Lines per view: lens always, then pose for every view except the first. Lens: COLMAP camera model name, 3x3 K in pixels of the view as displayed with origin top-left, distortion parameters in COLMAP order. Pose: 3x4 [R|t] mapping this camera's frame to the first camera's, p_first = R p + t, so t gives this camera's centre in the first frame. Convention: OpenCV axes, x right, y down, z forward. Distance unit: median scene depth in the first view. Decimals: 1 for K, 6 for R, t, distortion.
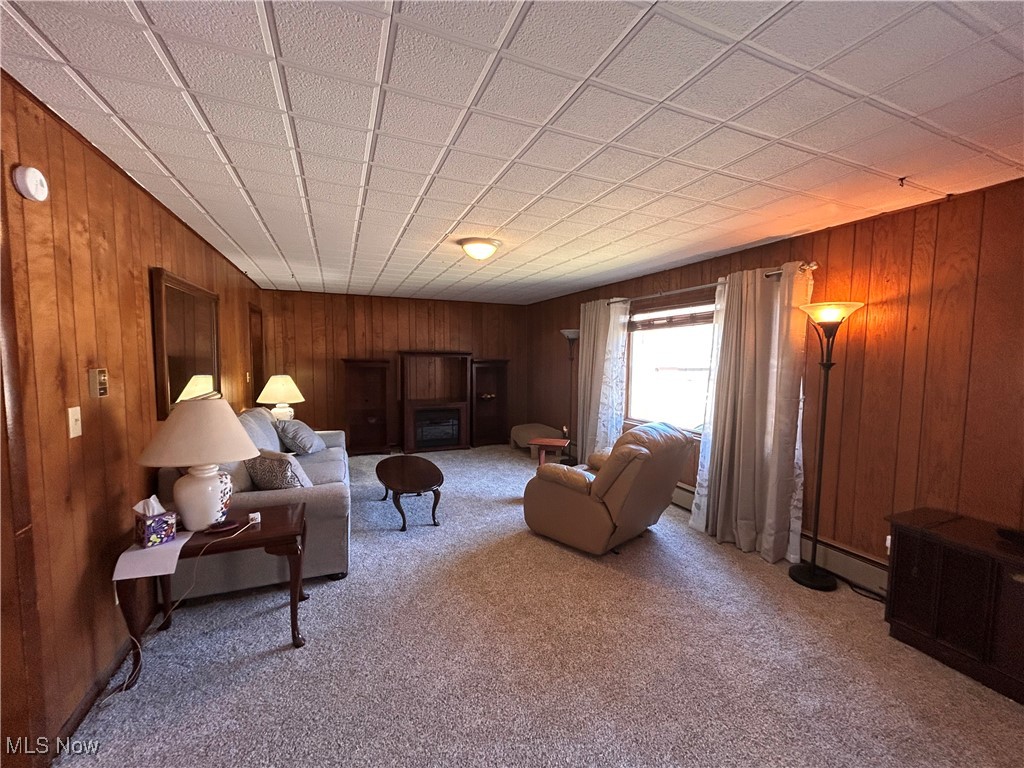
lens RADIAL K [[410.9, 0, 511.9], [0, 410.9, 381.6], [0, 0, 1]] dist [0.000347, 0.000619]
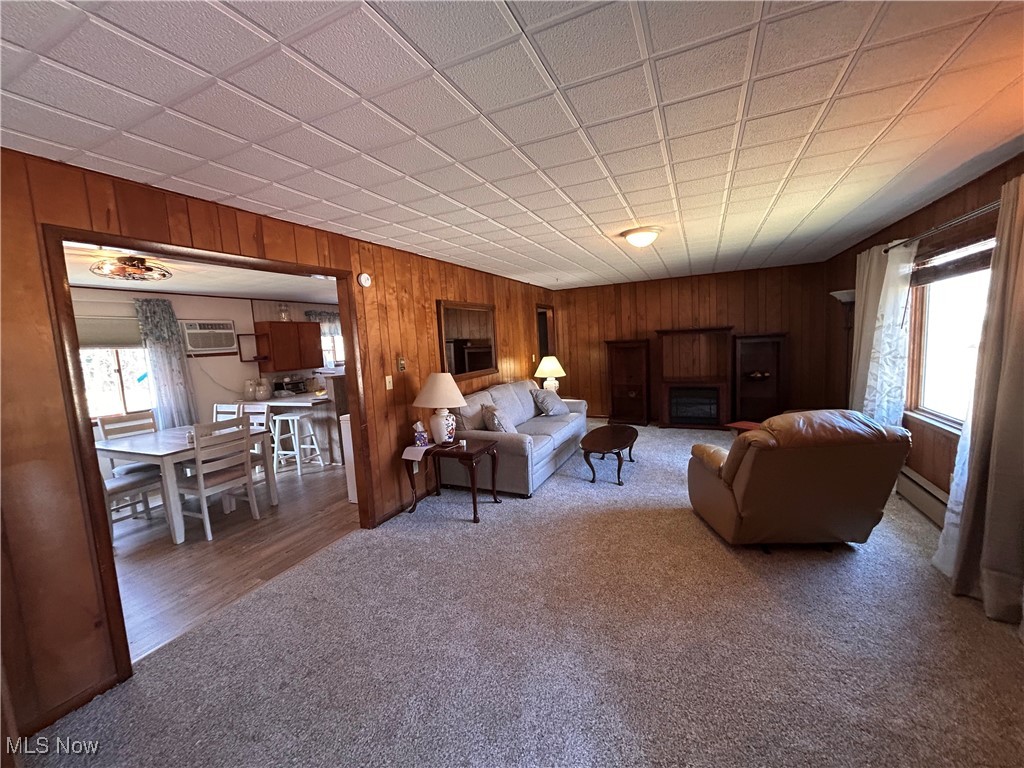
lens RADIAL K [[410.9, 0, 511.9], [0, 410.9, 381.6], [0, 0, 1]] dist [0.000347, 0.000619]
pose [[0.670957, 0.028787, -0.740937, 0.471368], [0.013374, 0.998614, 0.050908, -0.004258], [0.741375, -0.044066, 0.669642, 0.012066]]
